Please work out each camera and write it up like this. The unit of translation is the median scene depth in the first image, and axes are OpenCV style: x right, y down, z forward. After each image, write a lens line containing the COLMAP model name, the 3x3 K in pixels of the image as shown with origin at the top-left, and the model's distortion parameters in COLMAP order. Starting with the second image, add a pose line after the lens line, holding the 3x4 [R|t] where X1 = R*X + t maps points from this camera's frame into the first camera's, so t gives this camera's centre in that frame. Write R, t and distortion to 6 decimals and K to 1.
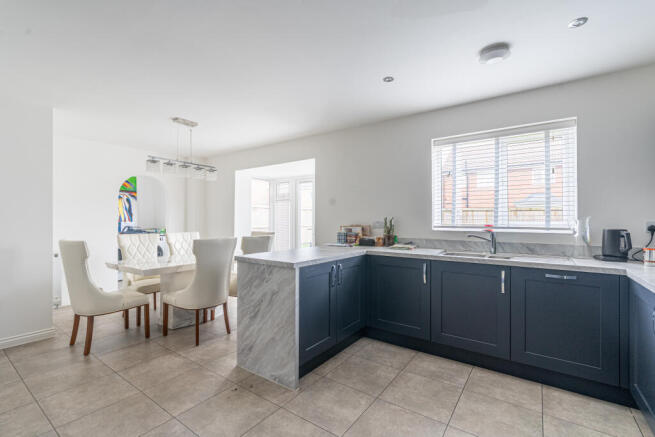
lens RADIAL K [[298.4, 0, 326.6], [0, 298.4, 218.8], [0, 0, 1]] dist [-0.002401, 0.000081]
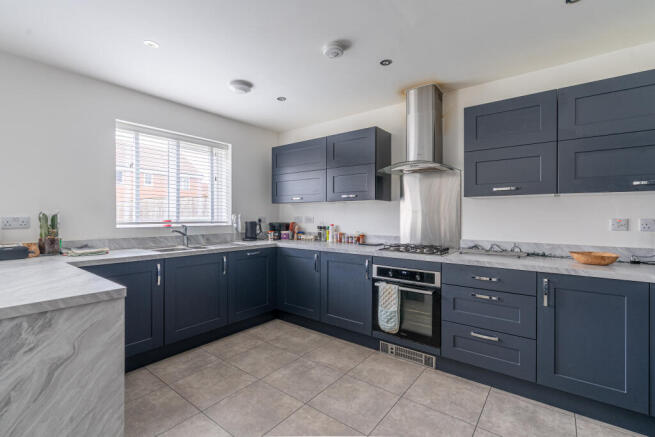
lens RADIAL K [[298.4, 0, 327.4], [0, 298.4, 217.9], [0, 0, 1]] dist [-0.002401, 0.000081]
pose [[0.021387, -0.008274, 0.999737, -0.546988], [-0.004736, 0.999954, 0.008377, 0.000638], [-0.999760, -0.004913, 0.021347, 0.451710]]
